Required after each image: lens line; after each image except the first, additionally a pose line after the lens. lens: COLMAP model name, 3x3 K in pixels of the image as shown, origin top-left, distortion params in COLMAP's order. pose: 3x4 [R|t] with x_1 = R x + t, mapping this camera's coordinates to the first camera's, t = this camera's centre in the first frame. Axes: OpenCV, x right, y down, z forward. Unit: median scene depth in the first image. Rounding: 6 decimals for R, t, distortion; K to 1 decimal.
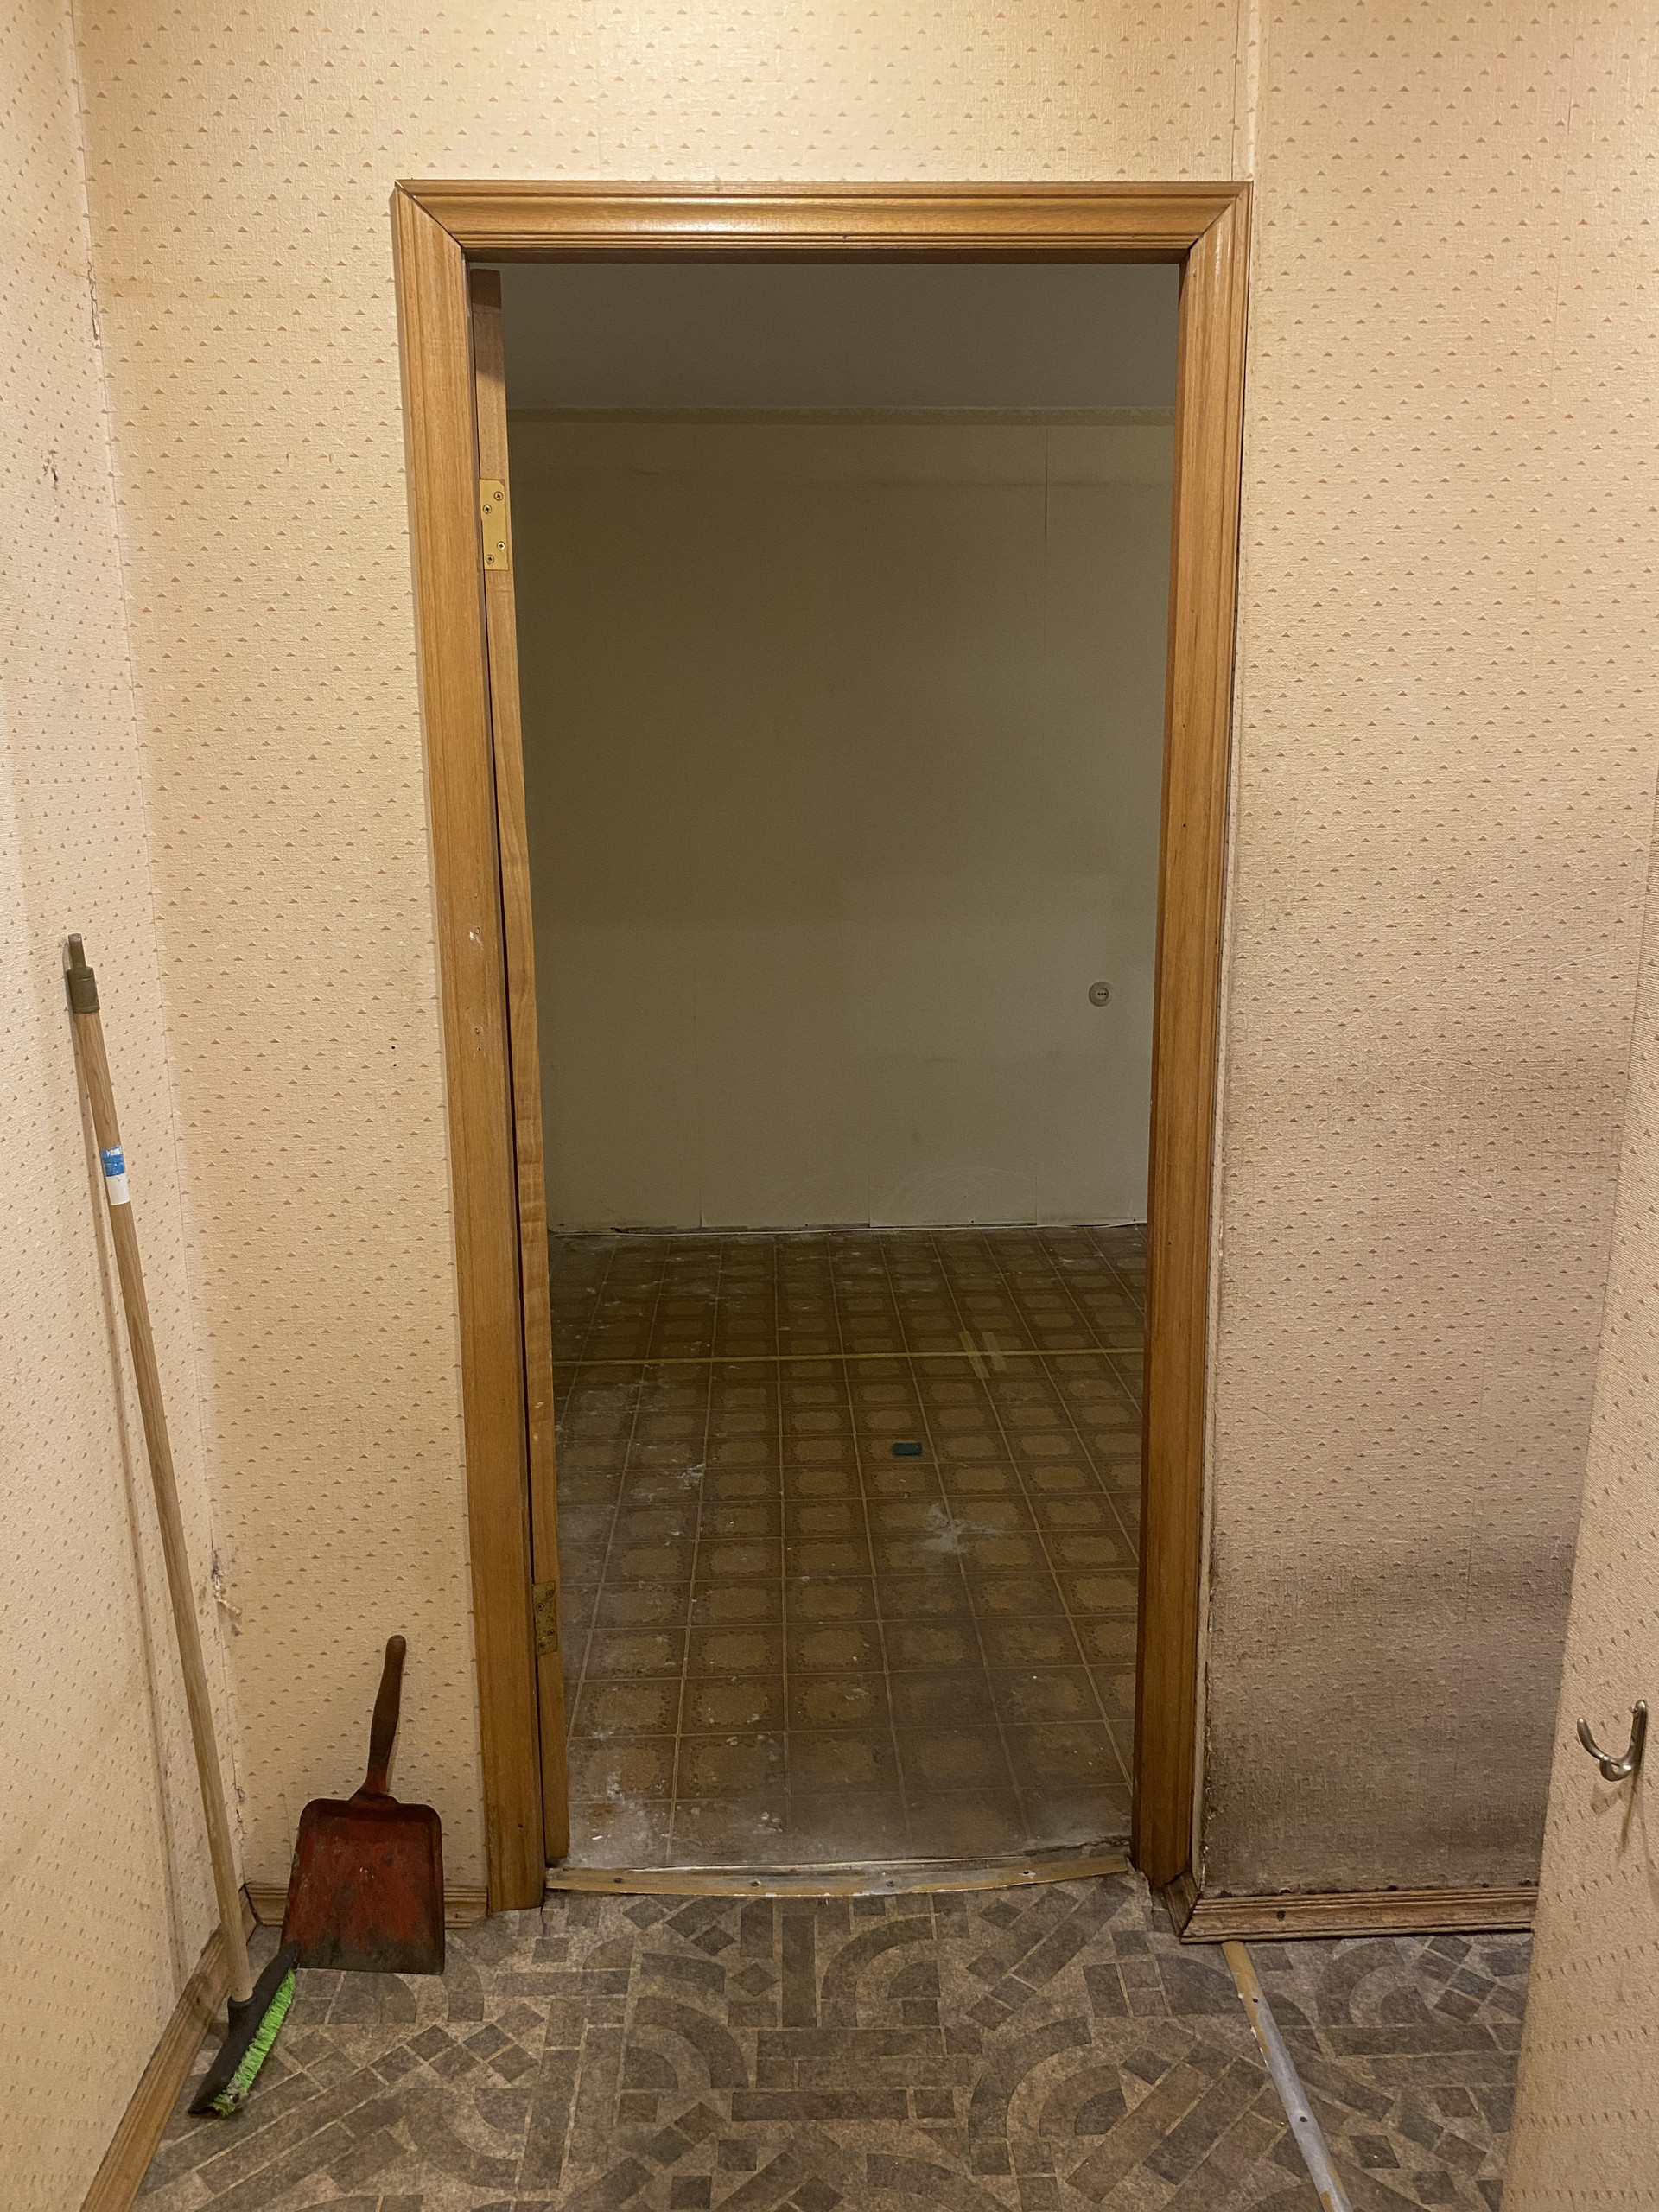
lens RADIAL K [[1686.1, 0, 829.5], [0, 1686.1, 1106.0], [0, 0, 1]] dist [0.088811, -0.118797]
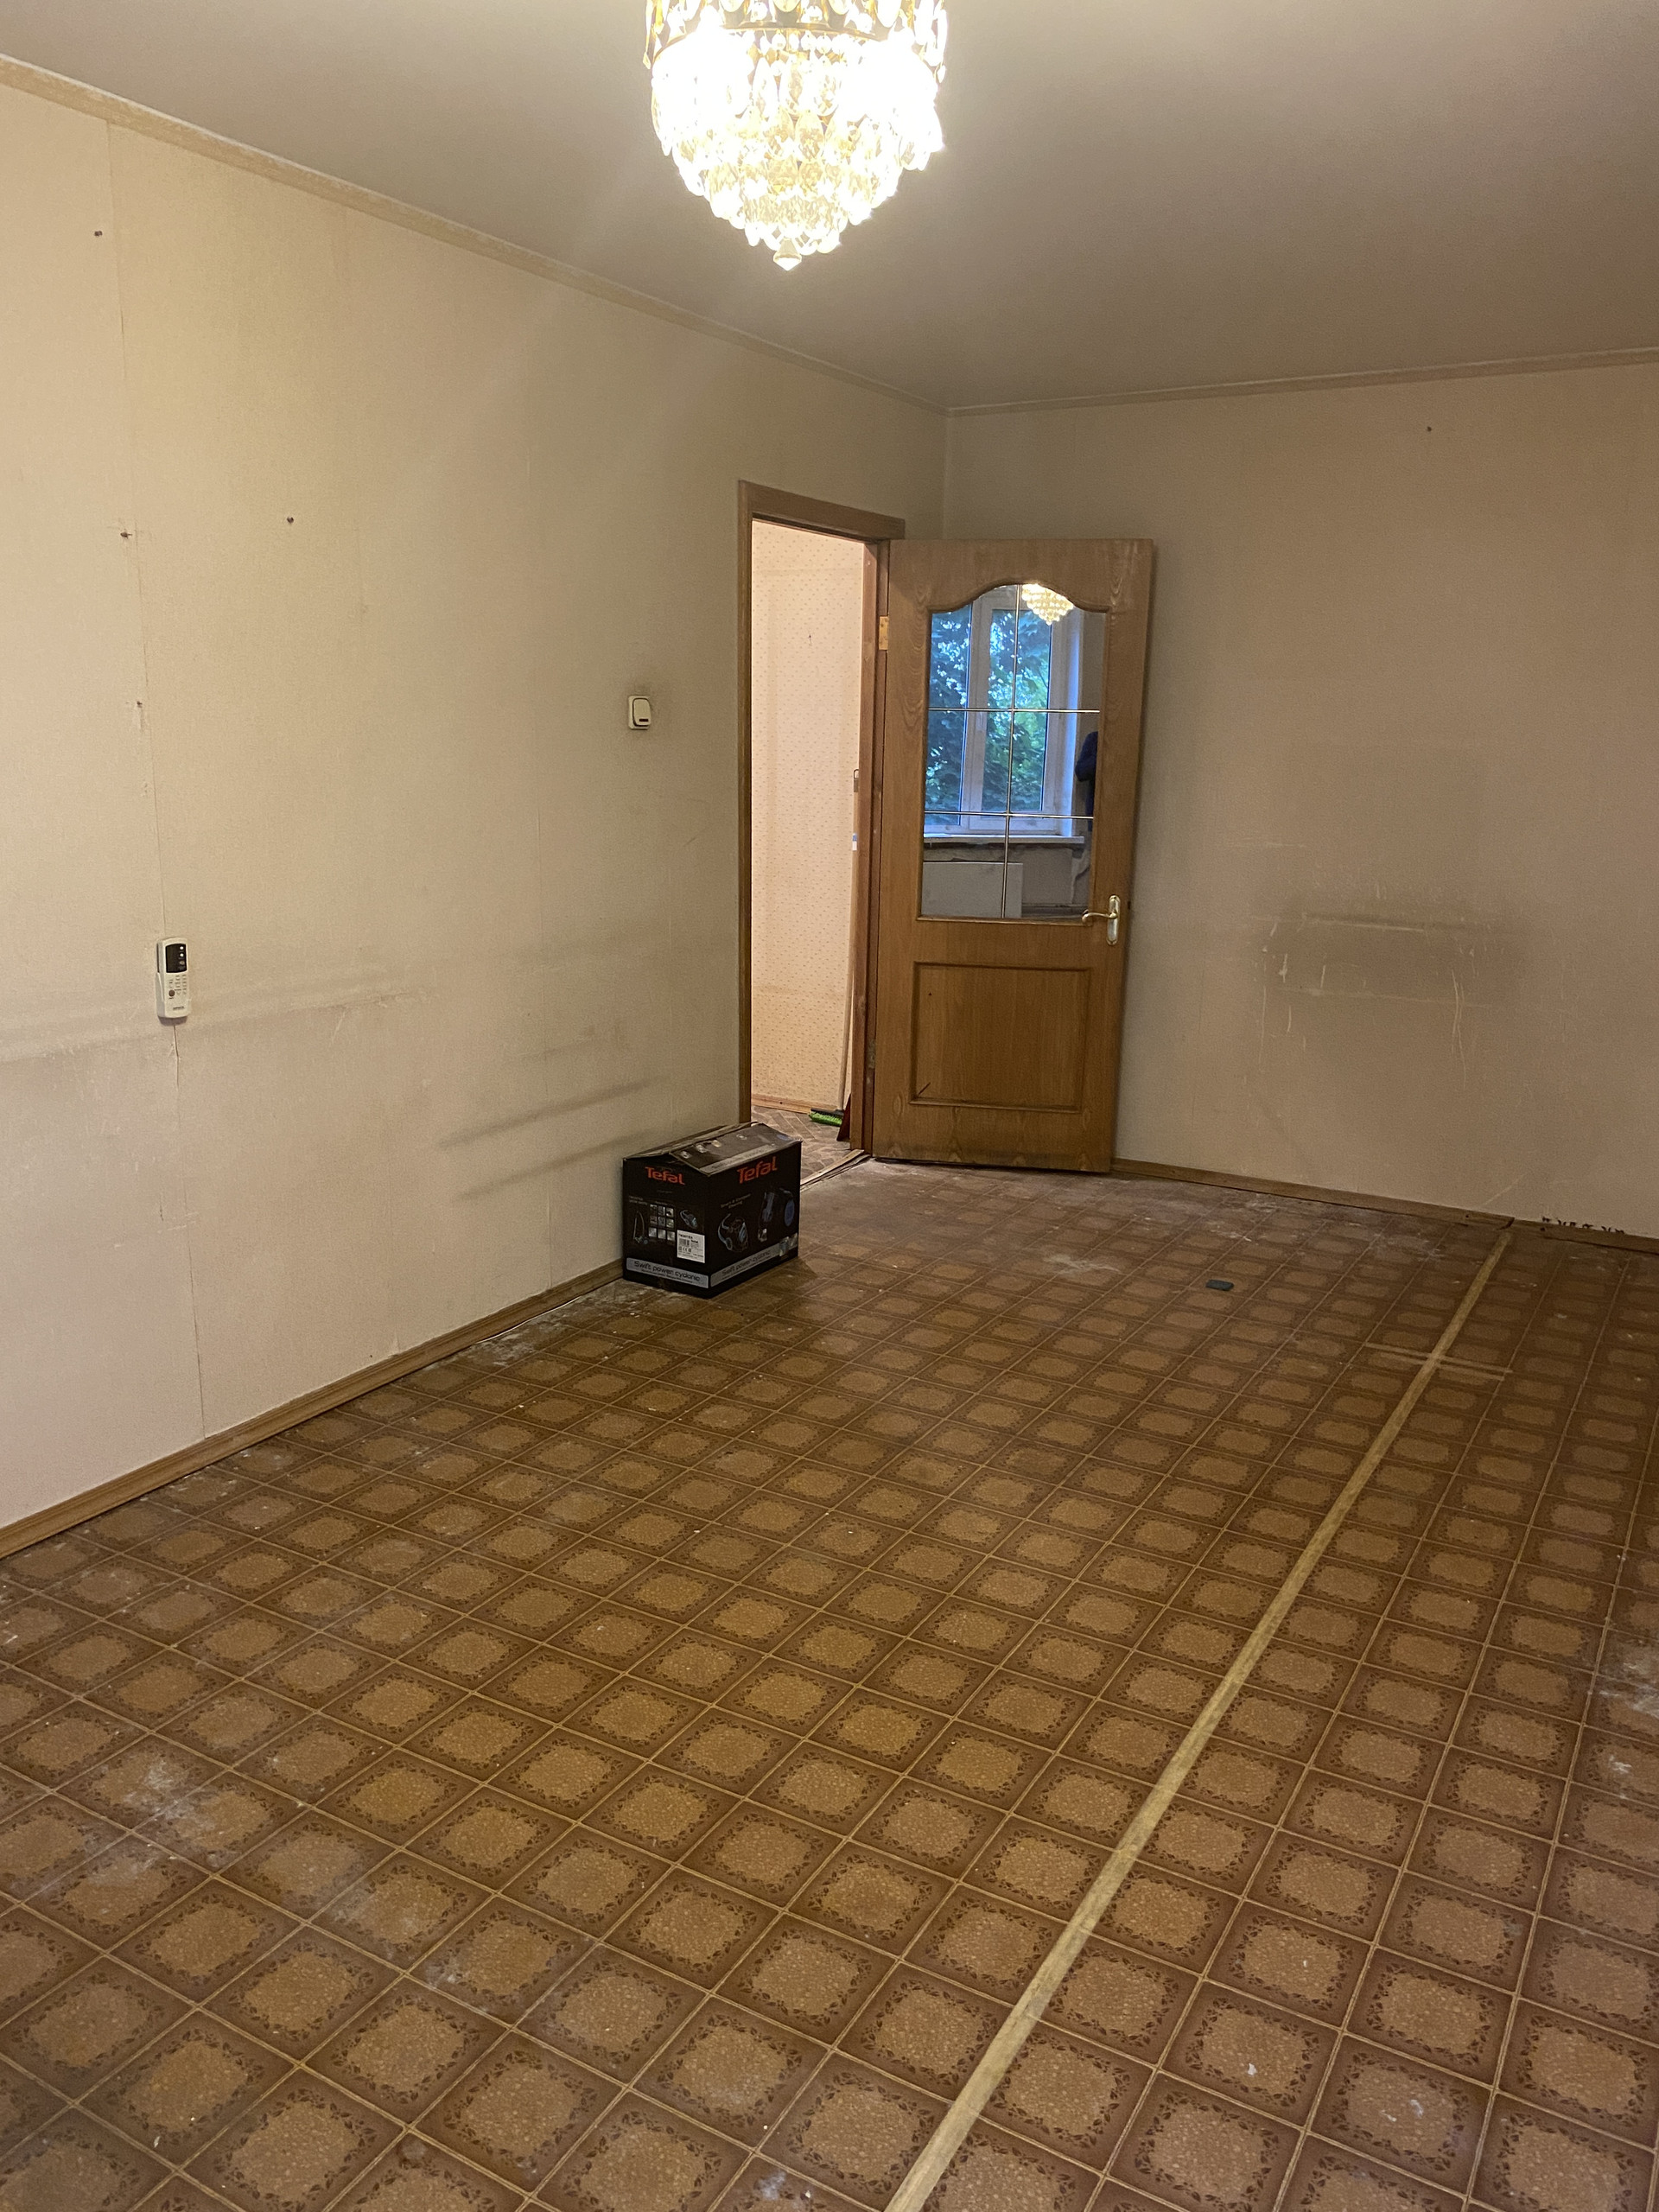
lens RADIAL K [[1686.1, 0, 829.5], [0, 1686.1, 1106.0], [0, 0, 1]] dist [0.088811, -0.118797]
pose [[-0.532773, 0.192645, -0.824039, 1.366760], [-0.182977, 0.924487, 0.334429, -0.323044], [0.826240, 0.328955, -0.457292, 1.464300]]
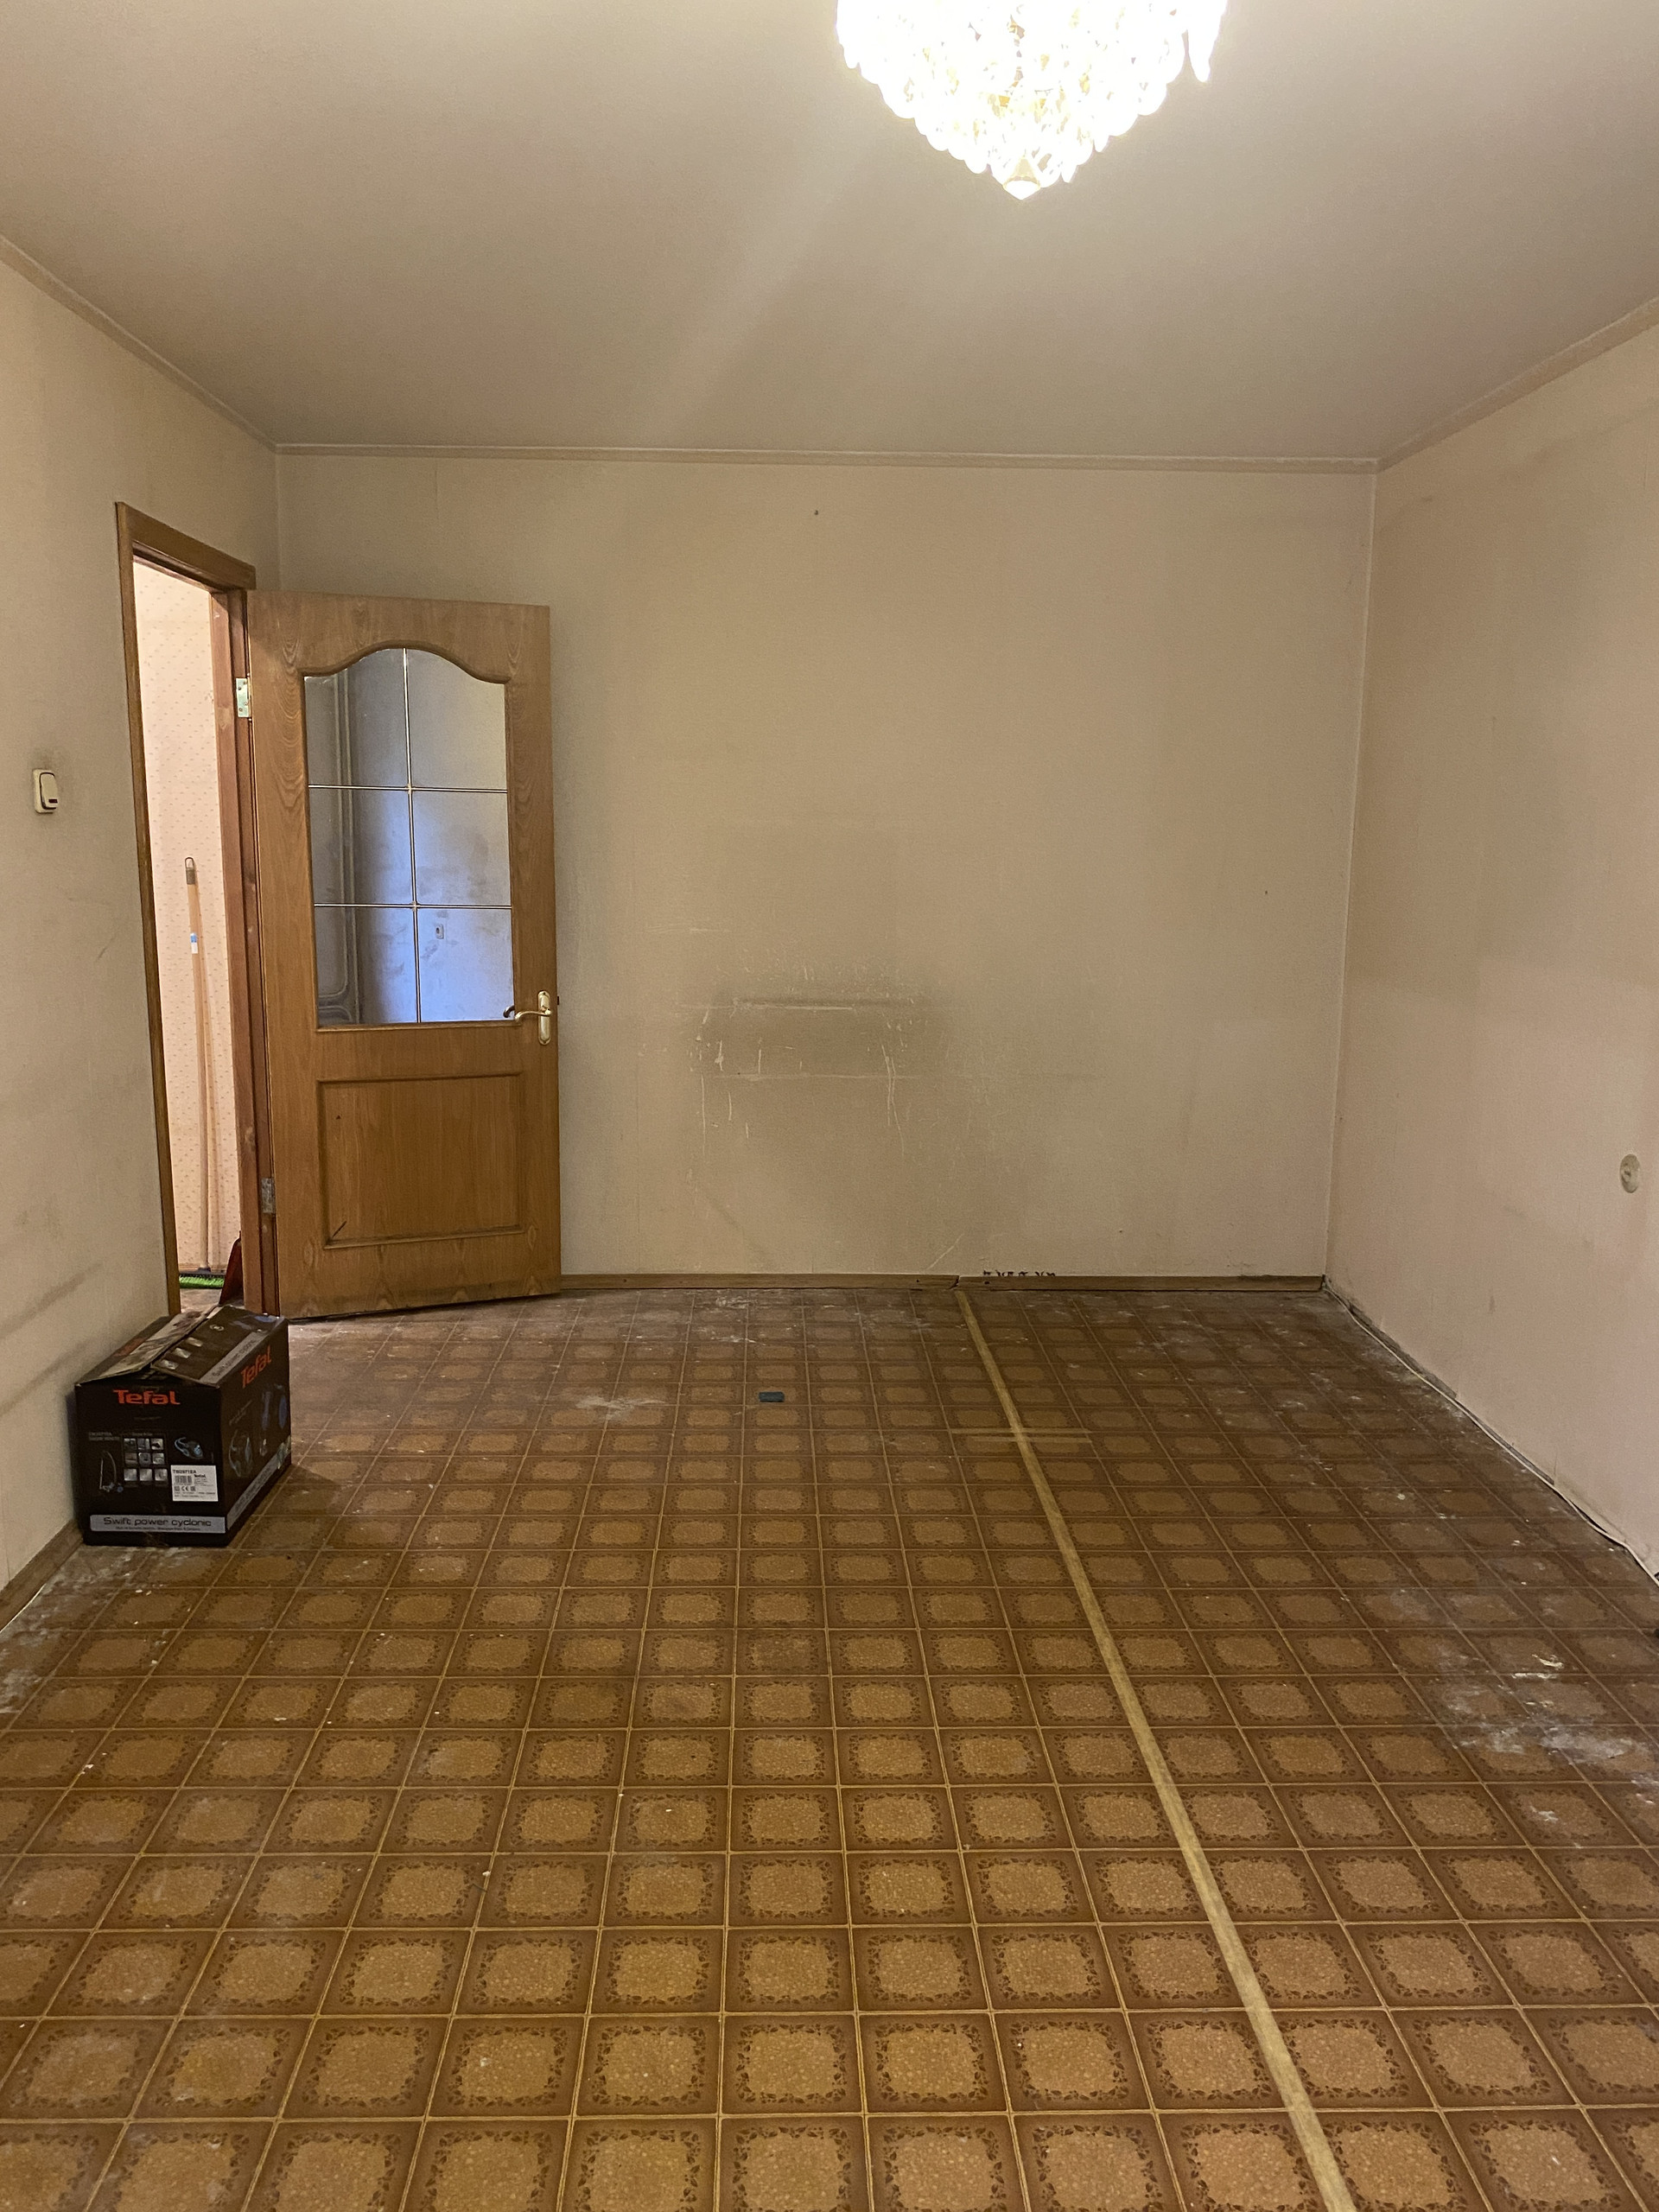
lens RADIAL K [[1699.7, 0, 823.9], [0, 1699.7, 1091.6], [0, 0, 1]] dist [0.090381, -0.141177]
pose [[-0.007823, 0.178639, -0.983884, 1.322063], [-0.213650, 0.960895, 0.176164, -0.243601], [0.976879, 0.211585, 0.030649, 1.082137]]
